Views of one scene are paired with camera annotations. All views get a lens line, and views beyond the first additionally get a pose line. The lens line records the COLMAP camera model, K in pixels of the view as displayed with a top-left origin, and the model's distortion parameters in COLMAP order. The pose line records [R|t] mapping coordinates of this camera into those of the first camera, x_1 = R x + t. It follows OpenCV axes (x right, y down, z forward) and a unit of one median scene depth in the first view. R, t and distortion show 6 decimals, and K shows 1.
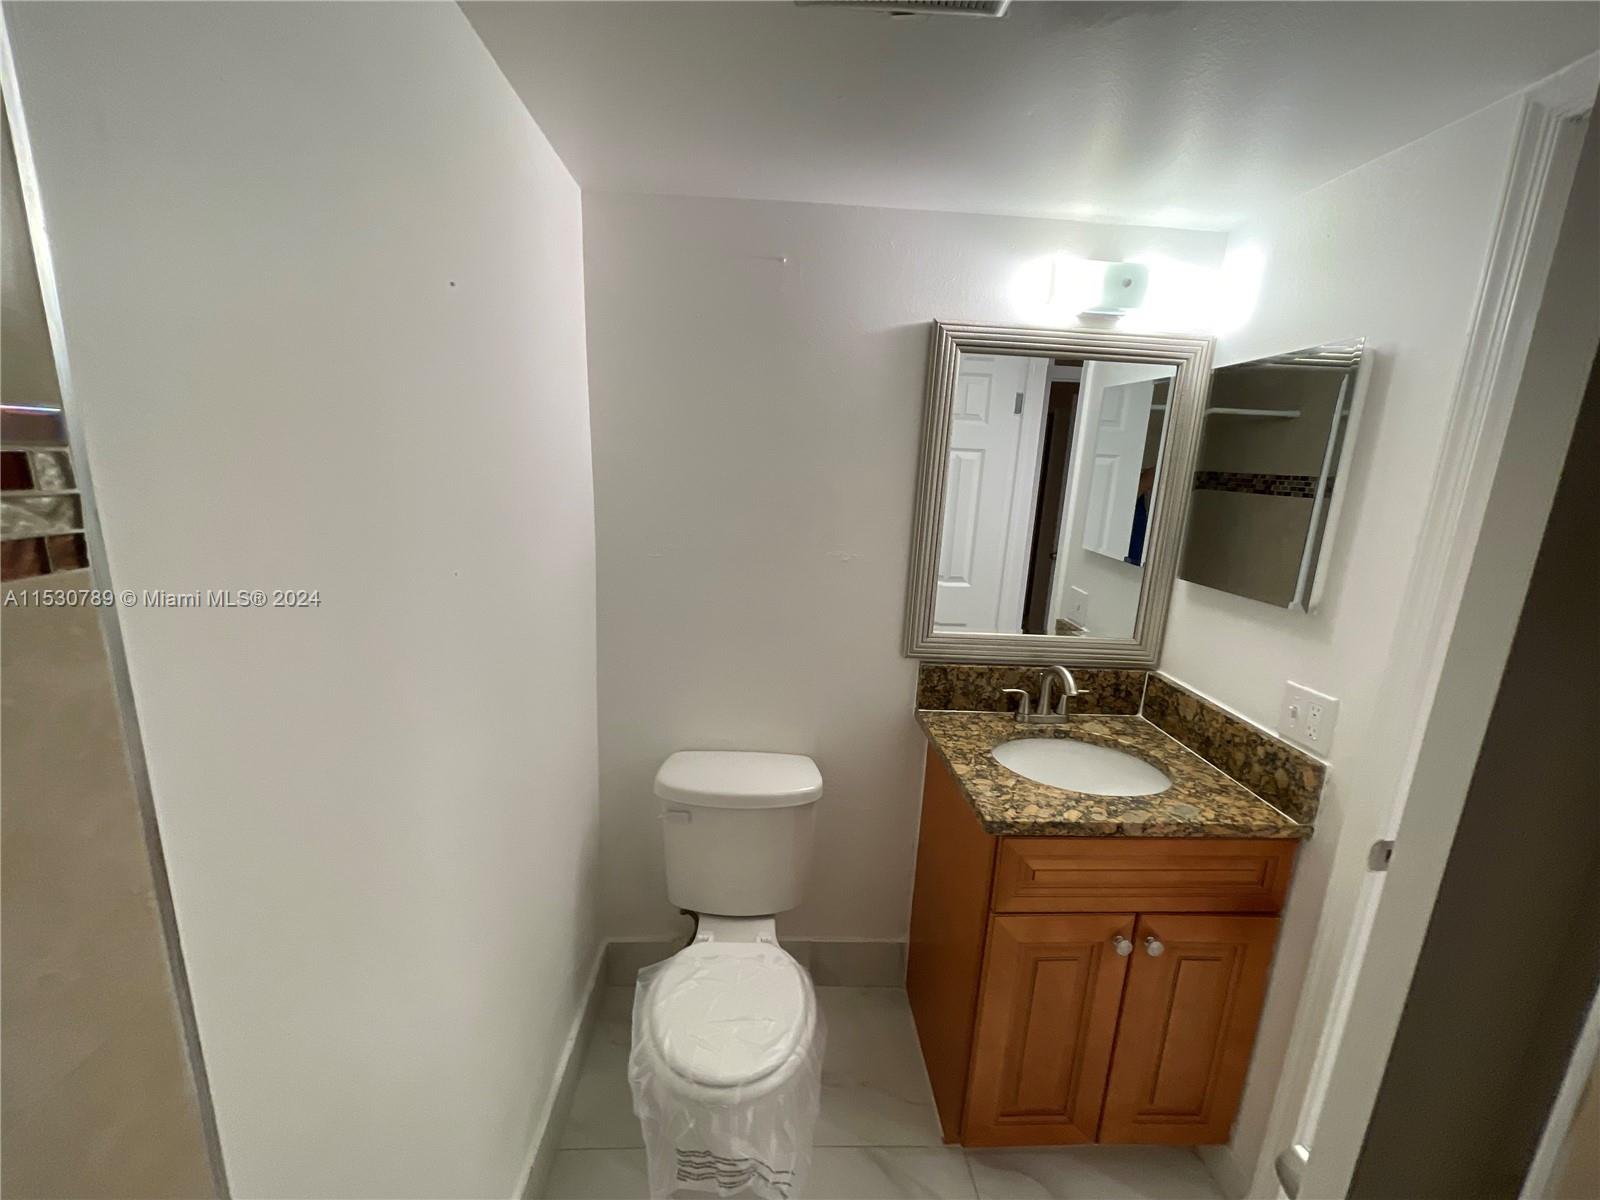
lens RADIAL K [[644.0, 0, 799.6], [0, 644.0, 600.0], [0, 0, 1]] dist [-0.009084, 0.000764]
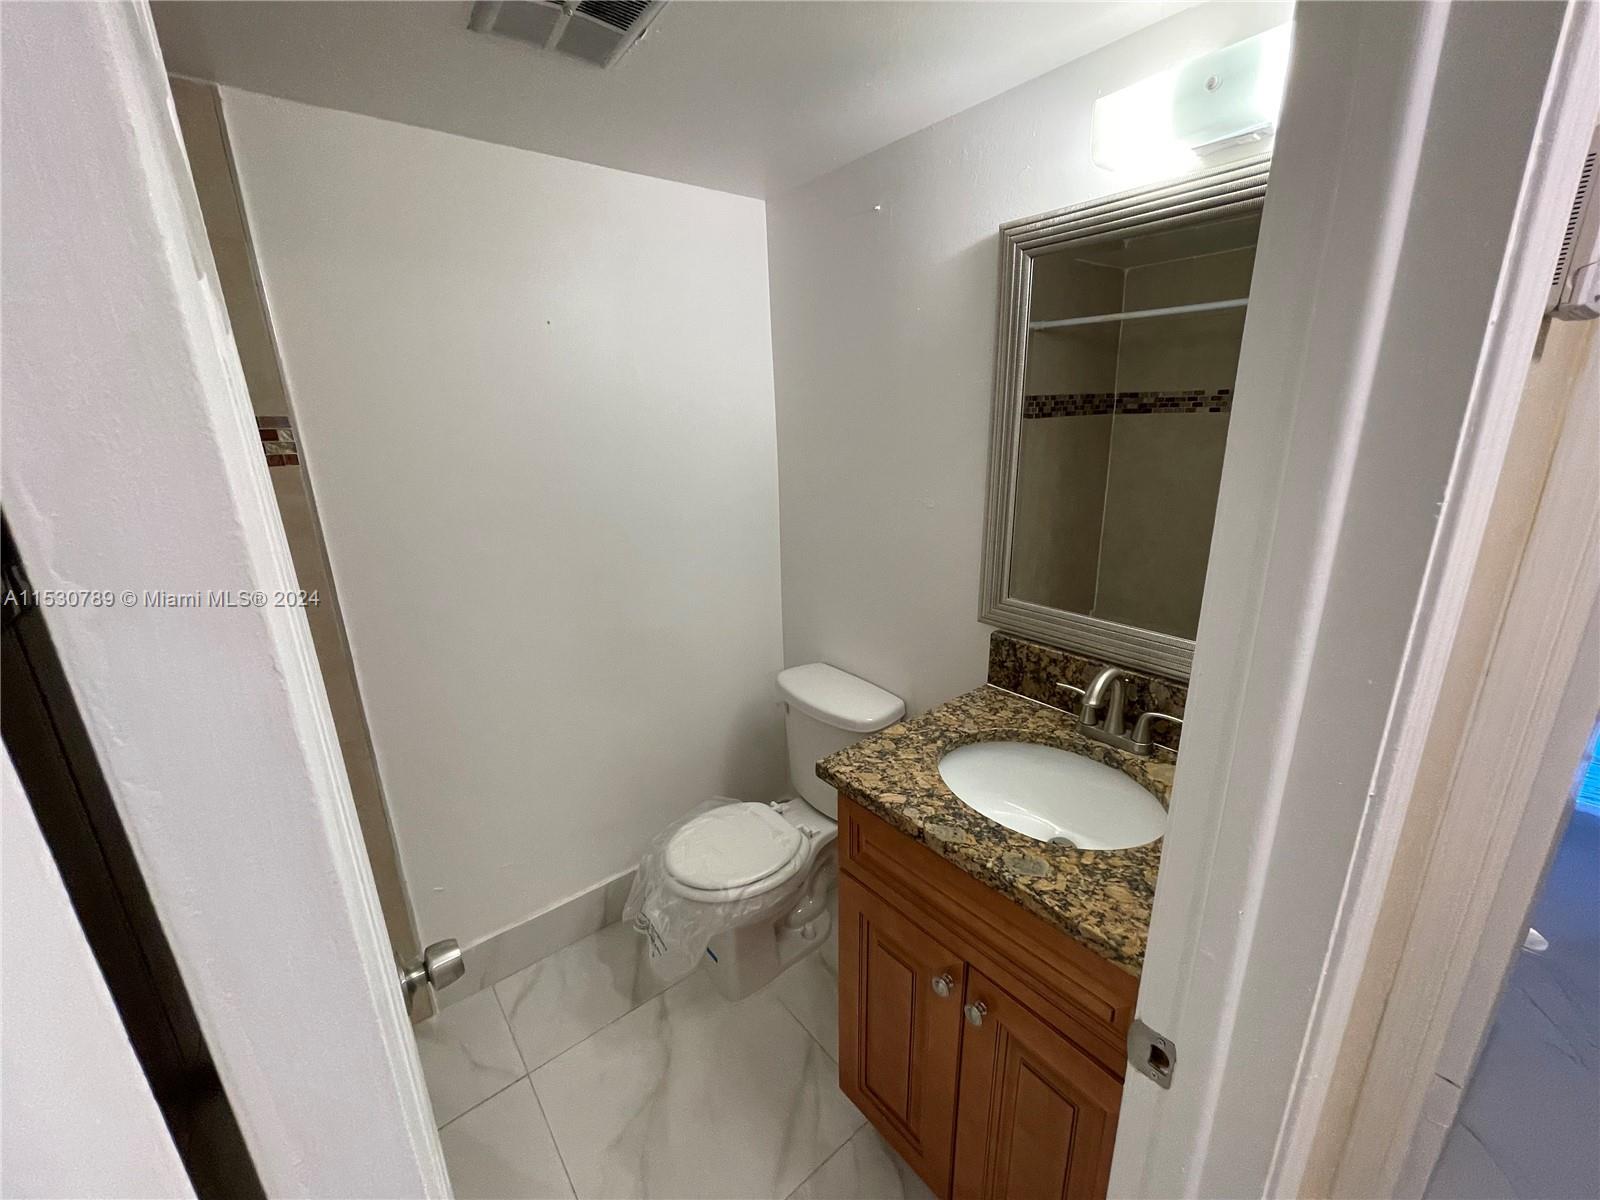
lens RADIAL K [[644.0, 0, 802.2], [0, 644.0, 602.8], [0, 0, 1]] dist [-0.009084, 0.000764]
pose [[0.581018, 0.172099, -0.795487, 0.752304], [-0.122127, 0.984757, 0.123846, -0.018204], [0.804676, 0.025193, 0.593180, 0.273667]]
